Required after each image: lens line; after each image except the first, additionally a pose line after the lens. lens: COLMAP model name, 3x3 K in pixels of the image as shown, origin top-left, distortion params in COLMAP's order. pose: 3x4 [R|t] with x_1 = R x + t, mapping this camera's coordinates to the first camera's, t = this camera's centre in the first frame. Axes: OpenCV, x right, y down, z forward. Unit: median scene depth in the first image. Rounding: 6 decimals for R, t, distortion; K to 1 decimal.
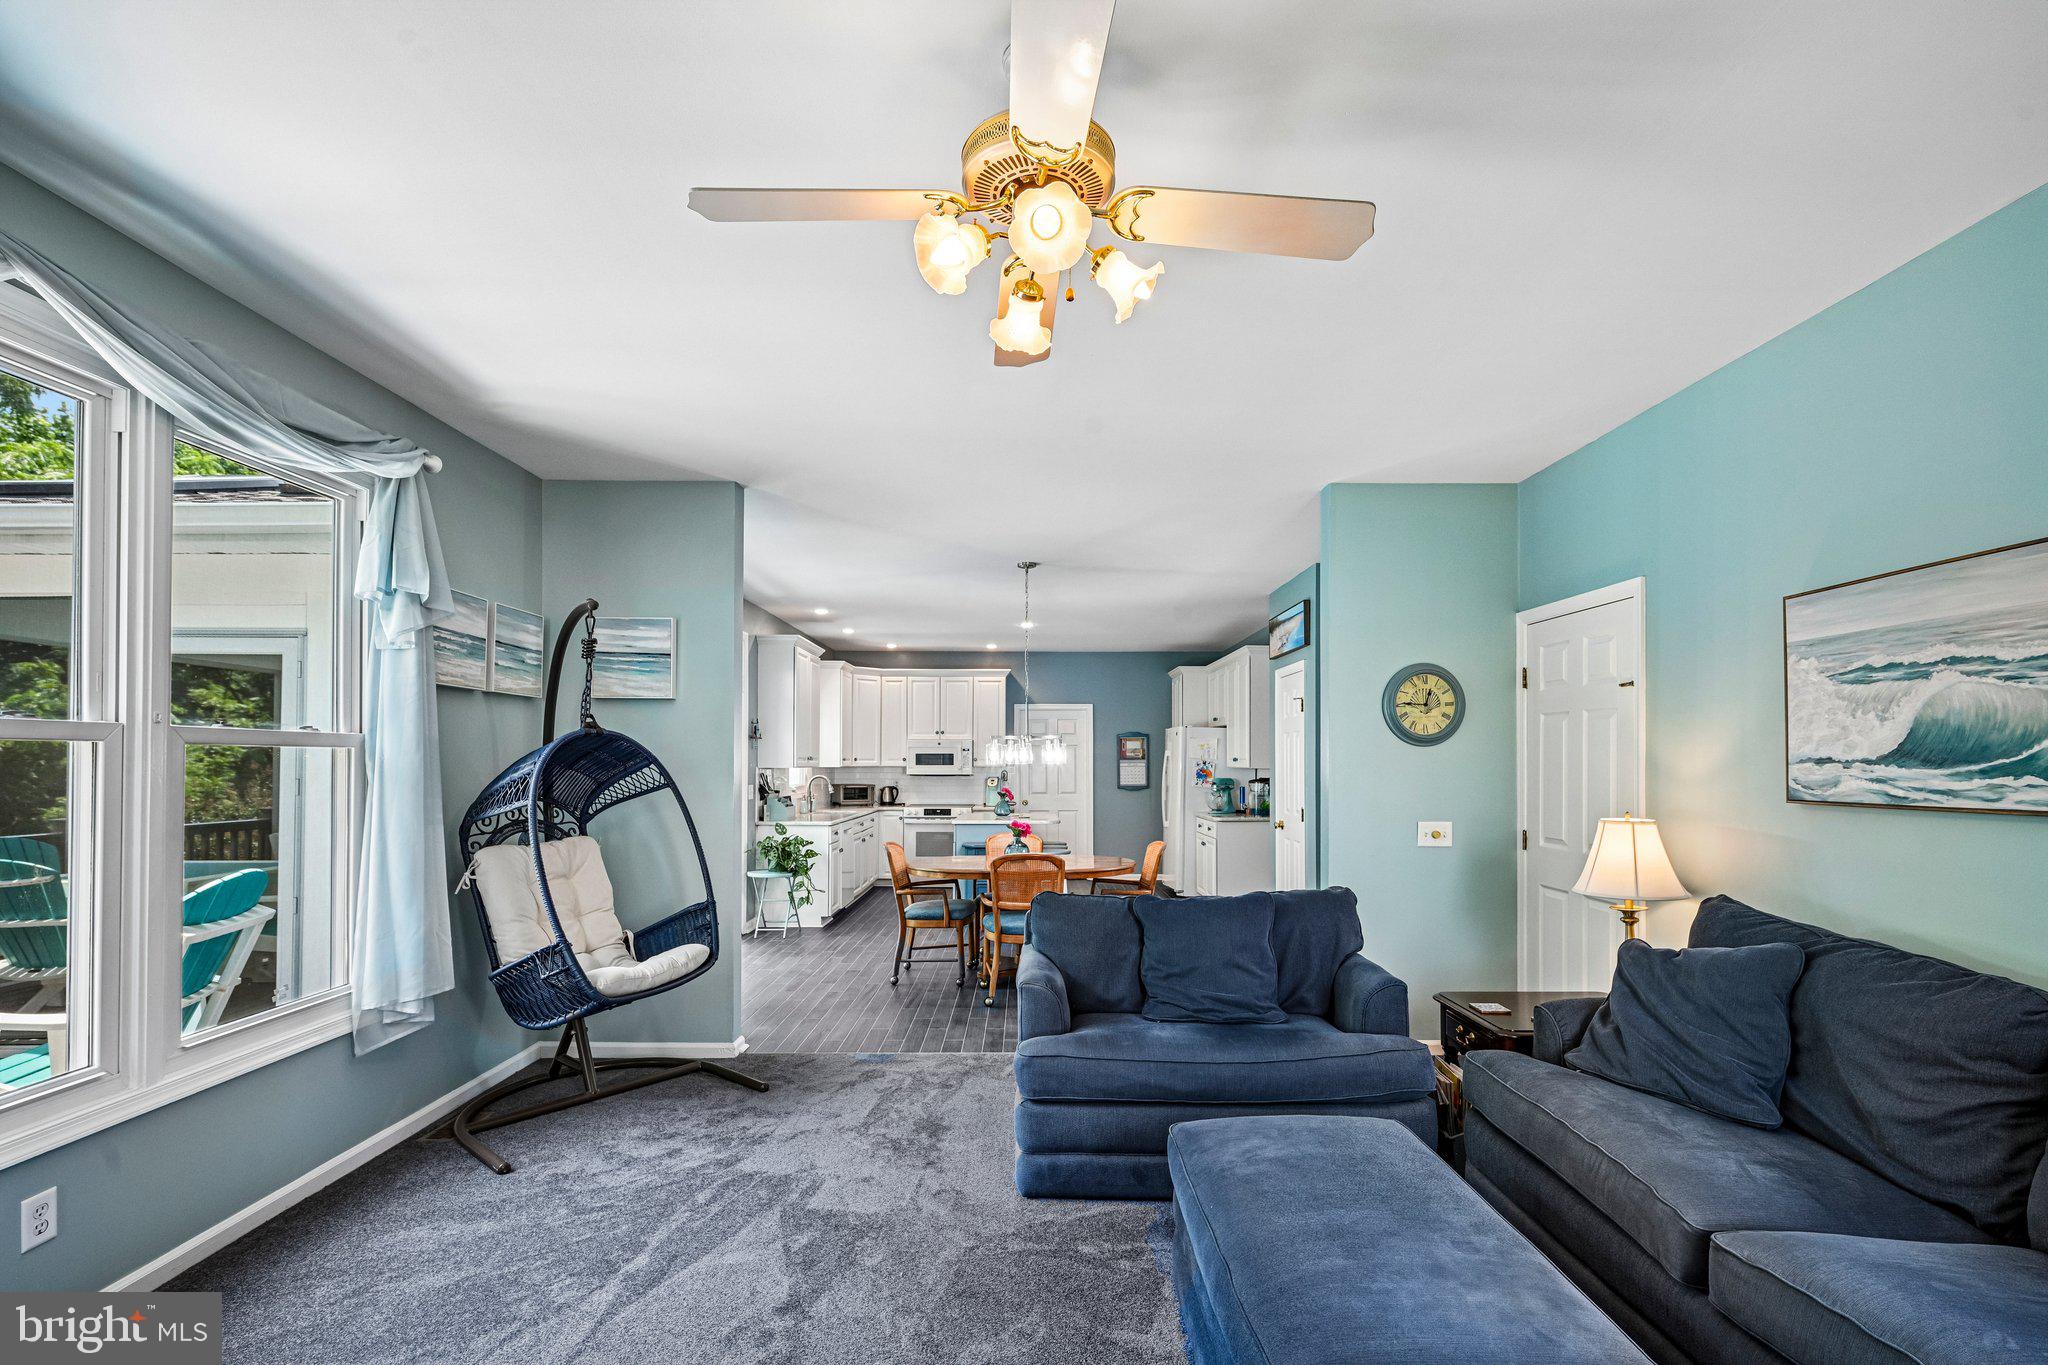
lens RADIAL K [[915.3, 0, 1027.1], [0, 915.3, 743.0], [0, 0, 1]] dist [-0.002311, 0.000890]
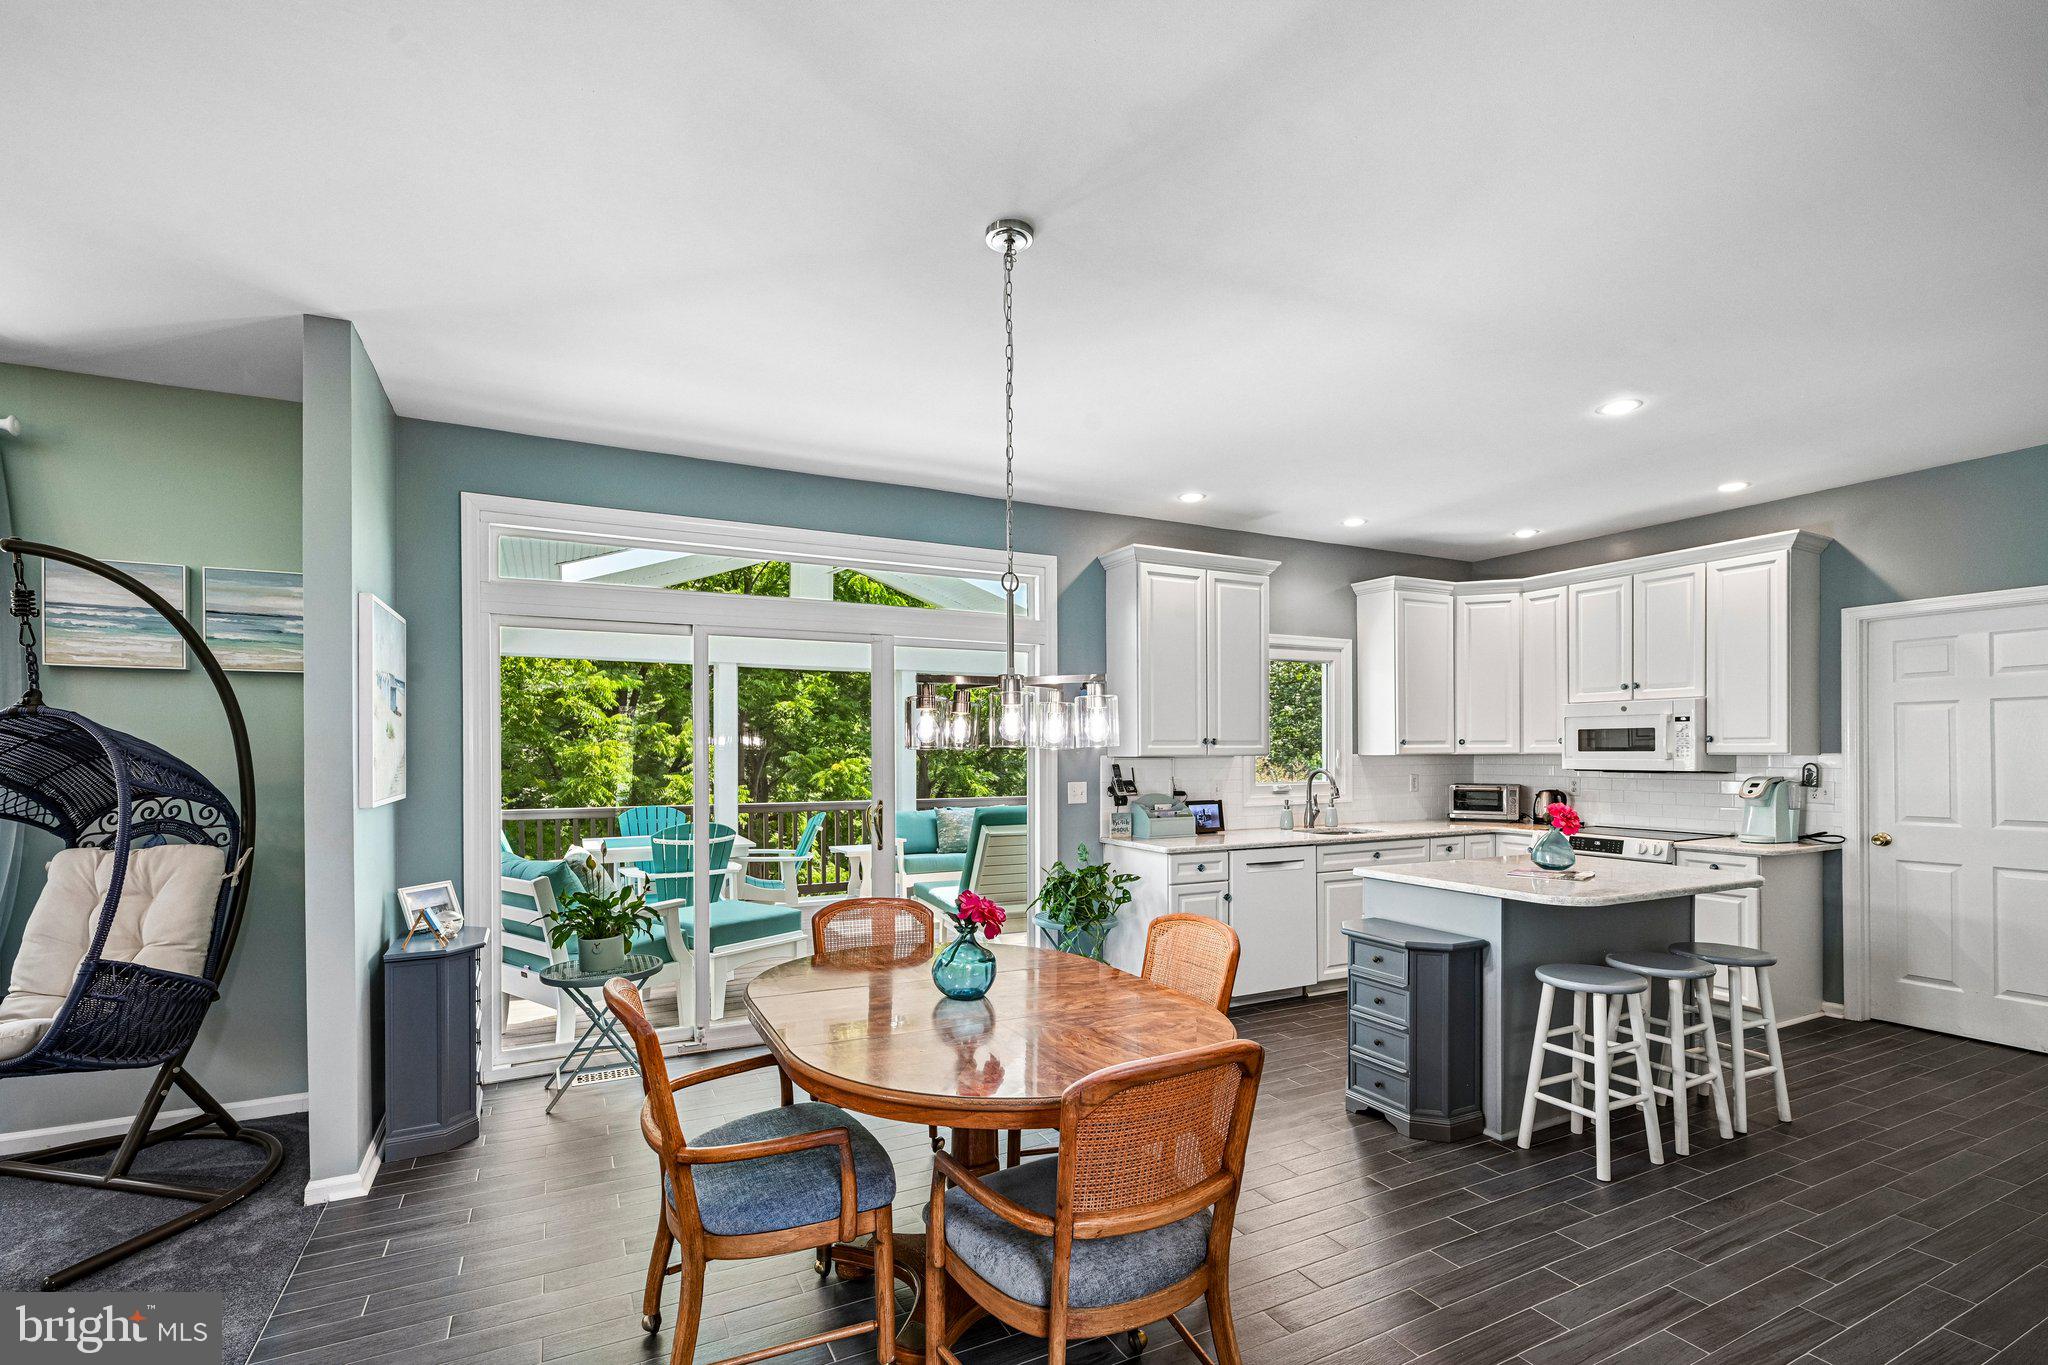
lens RADIAL K [[915.3, 0, 1028.9], [0, 915.3, 756.5], [0, 0, 1]] dist [-0.002311, 0.000890]
pose [[0.455216, 0.002105, -0.890378, 0.201528], [0.023972, 0.999606, 0.014619, 0.011827], [0.890058, -0.027998, 0.454987, 0.480077]]
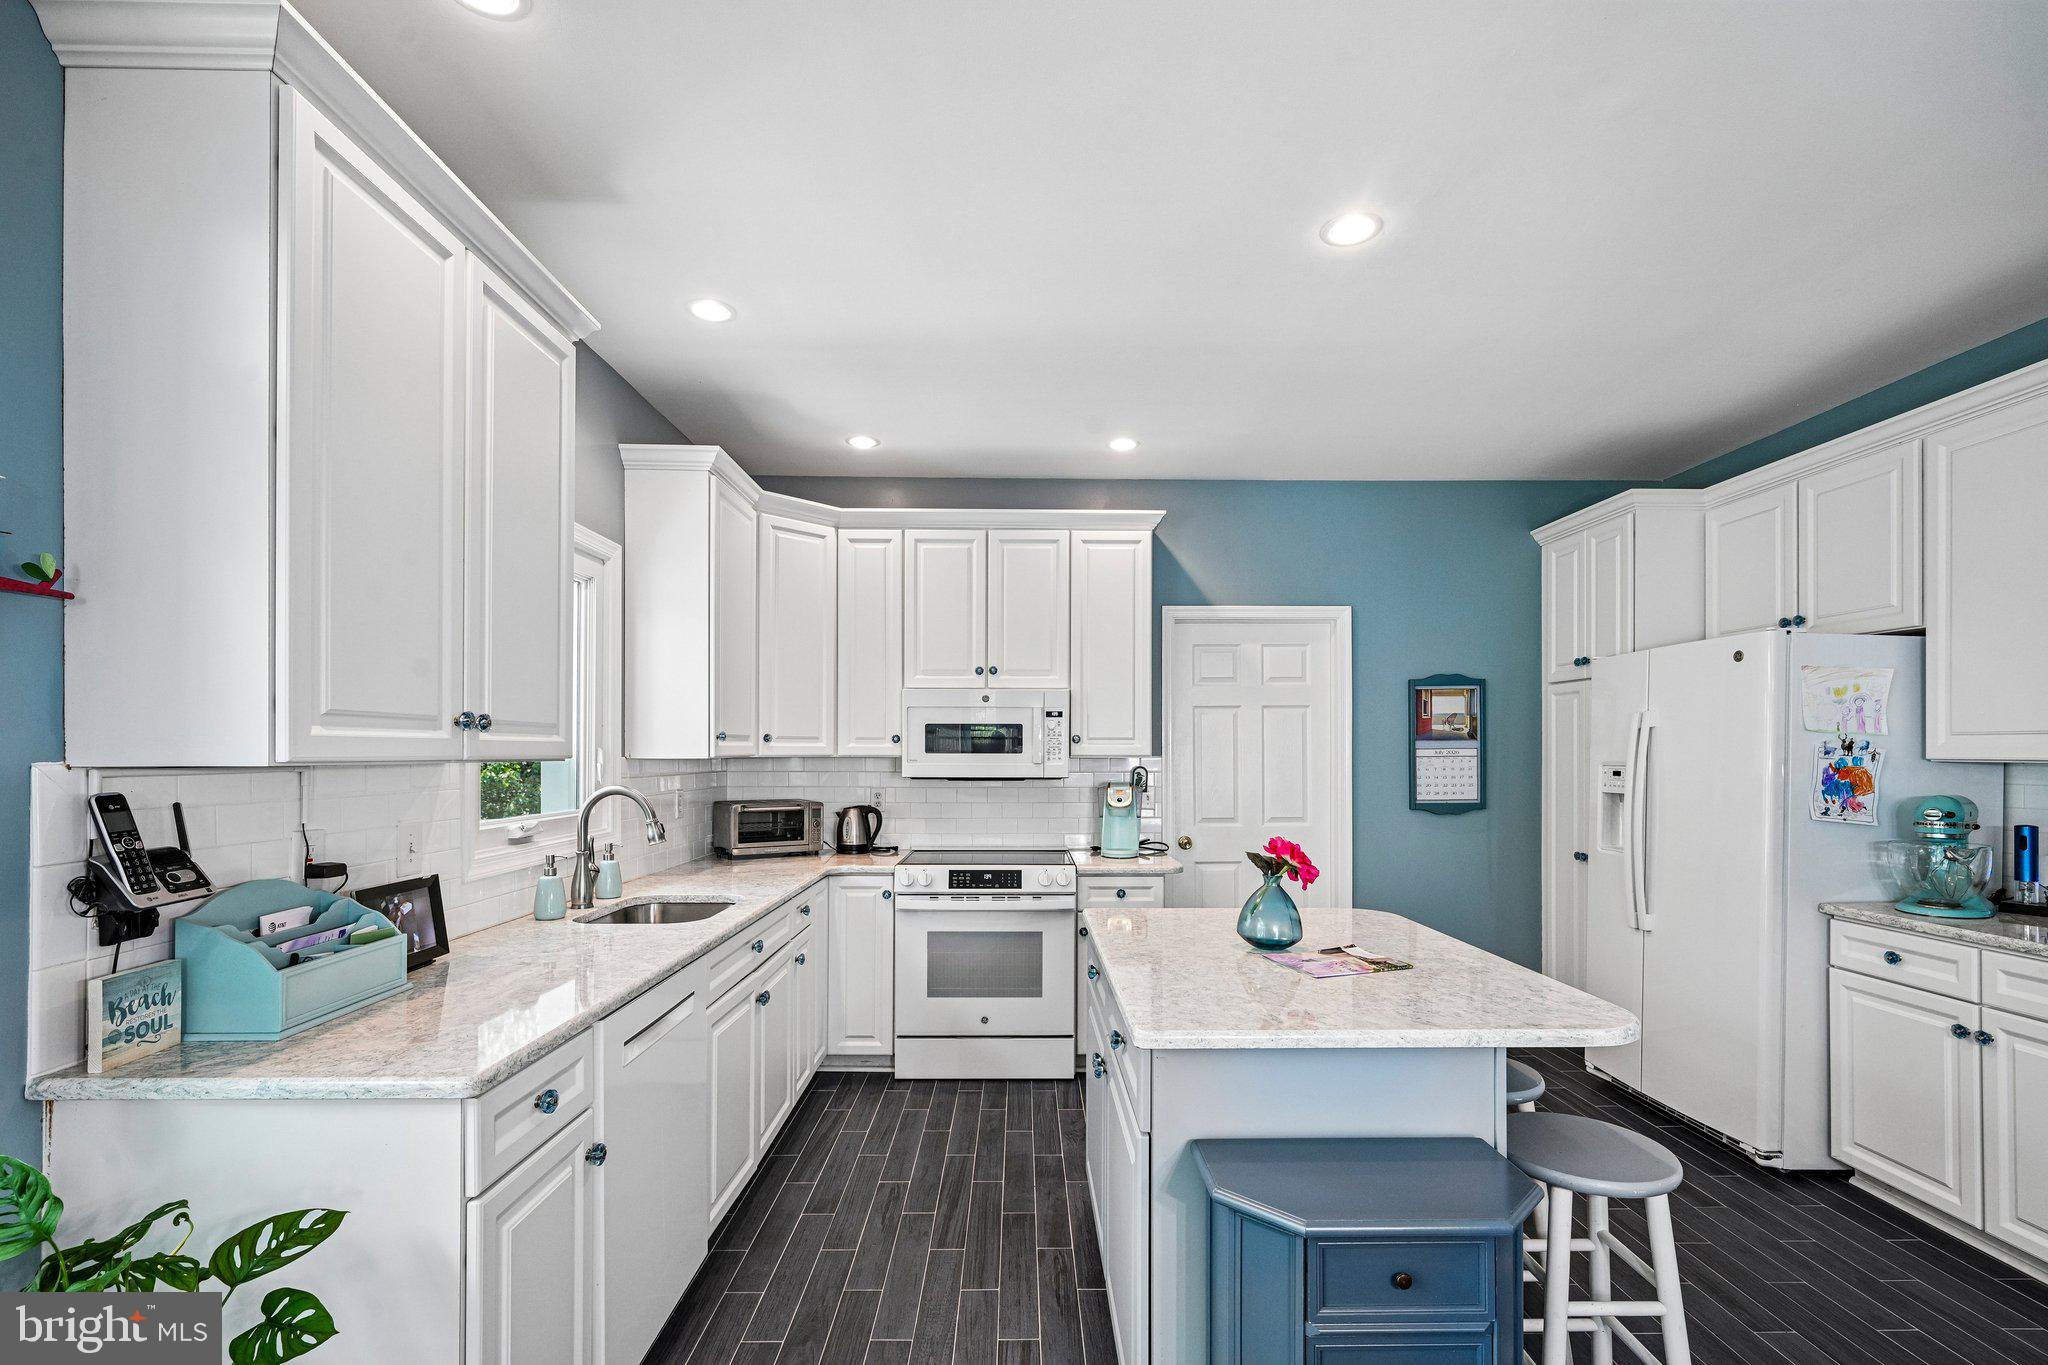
lens RADIAL K [[915.3, 0, 1037.3], [0, 915.3, 746.8], [0, 0, 1]] dist [-0.002311, 0.000890]
pose [[0.999846, 0.000544, 0.017530, -0.080900], [-0.000820, 0.999876, 0.015743, 0.015179], [-0.017519, -0.015755, 0.999722, 0.608543]]
